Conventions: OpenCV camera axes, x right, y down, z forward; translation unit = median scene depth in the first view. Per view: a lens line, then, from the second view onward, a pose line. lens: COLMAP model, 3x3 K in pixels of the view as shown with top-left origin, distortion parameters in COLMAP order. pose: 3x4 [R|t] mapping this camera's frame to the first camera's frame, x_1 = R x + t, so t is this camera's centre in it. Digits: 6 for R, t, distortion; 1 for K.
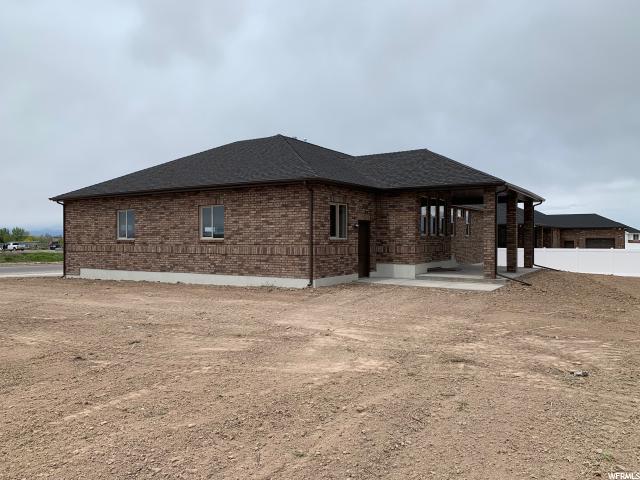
lens RADIAL K [[504.9, 0, 320.0], [0, 504.9, 240.0], [0, 0, 1]] dist [0.008950, -0.000051]
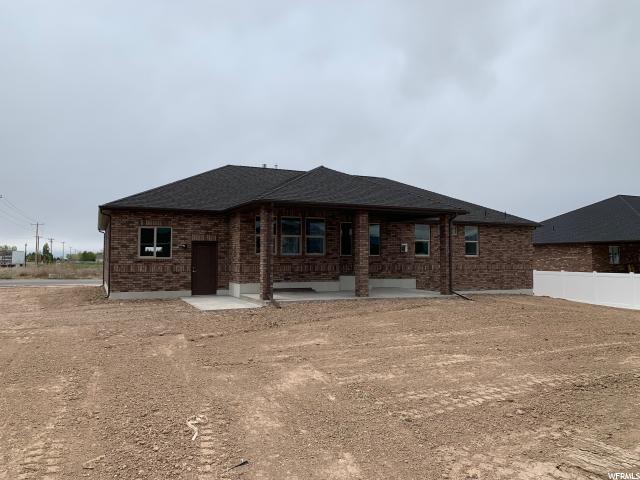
lens RADIAL K [[504.9, 0, 320.0], [0, 504.9, 240.0], [0, 0, 1]] dist [0.008950, -0.000051]
pose [[0.851880, -0.014025, -0.523549, 0.849255], [-0.004192, 0.999427, -0.033593, -0.005709], [0.523720, 0.030811, 0.851333, 0.217187]]
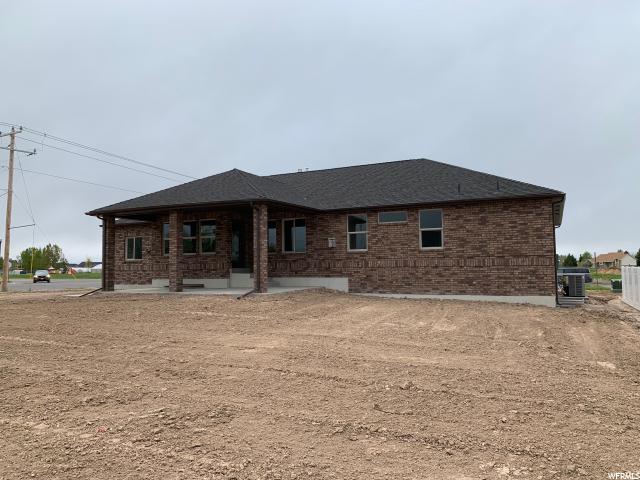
lens RADIAL K [[504.9, 0, 320.0], [0, 504.9, 240.0], [0, 0, 1]] dist [0.008950, -0.000051]
pose [[0.133058, -0.051944, -0.989746, 1.462577], [0.015837, 0.998610, -0.050280, 0.020724], [0.990982, -0.008985, 0.133695, 1.228919]]
